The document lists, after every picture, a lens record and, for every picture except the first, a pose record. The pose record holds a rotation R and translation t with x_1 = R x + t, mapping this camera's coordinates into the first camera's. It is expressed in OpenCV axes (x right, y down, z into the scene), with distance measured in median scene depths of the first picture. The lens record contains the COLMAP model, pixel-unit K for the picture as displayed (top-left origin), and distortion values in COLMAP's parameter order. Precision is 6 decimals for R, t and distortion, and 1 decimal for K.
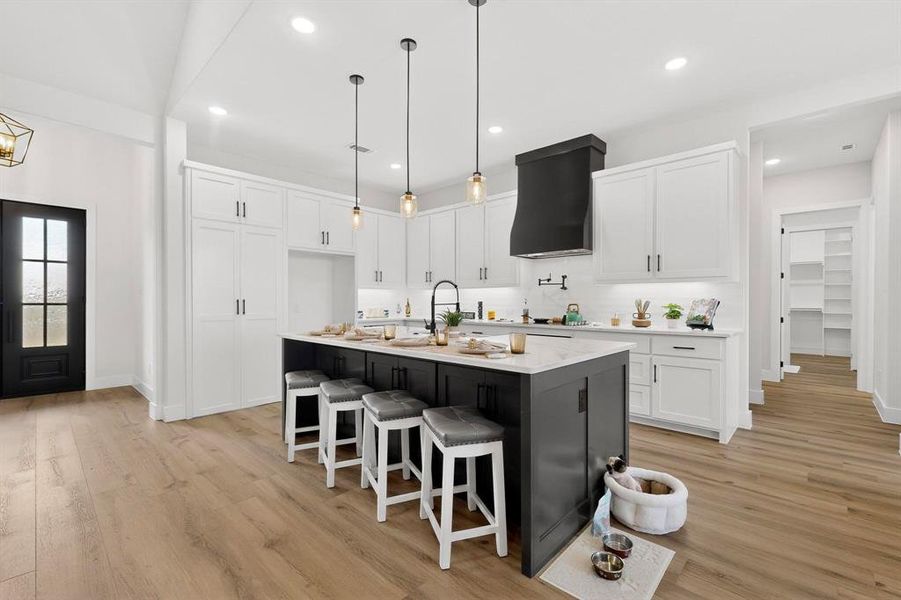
lens RADIAL K [[392.6, 0, 450.5], [0, 392.6, 300.0], [0, 0, 1]] dist [0.001001, -0.000378]
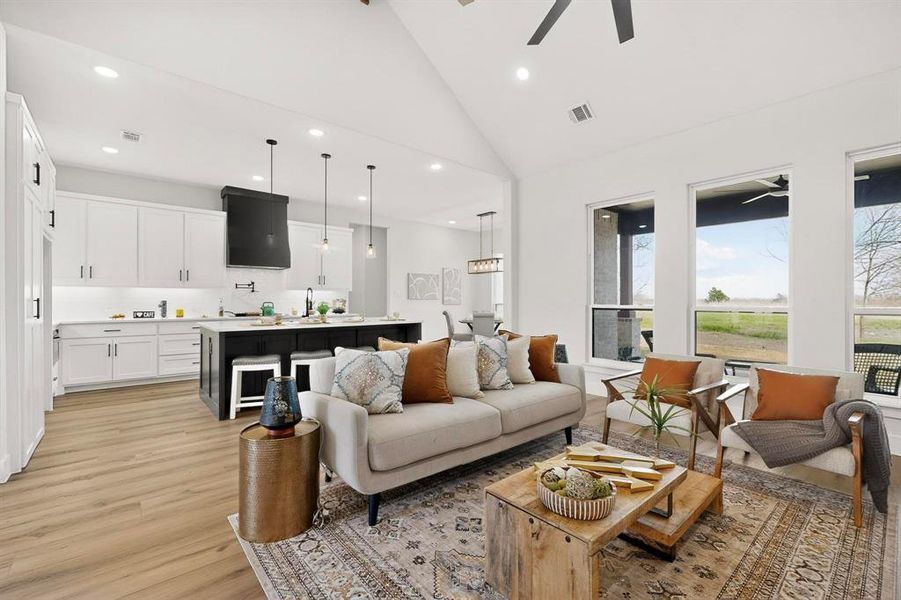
lens RADIAL K [[392.6, 0, 450.5], [0, 392.6, 300.0], [0, 0, 1]] dist [0.001001, -0.000378]
pose [[0.104218, -0.003774, 0.994547, -1.178406], [-0.004425, 0.999981, 0.004258, -0.007573], [-0.994545, -0.004845, 0.104199, 0.165186]]
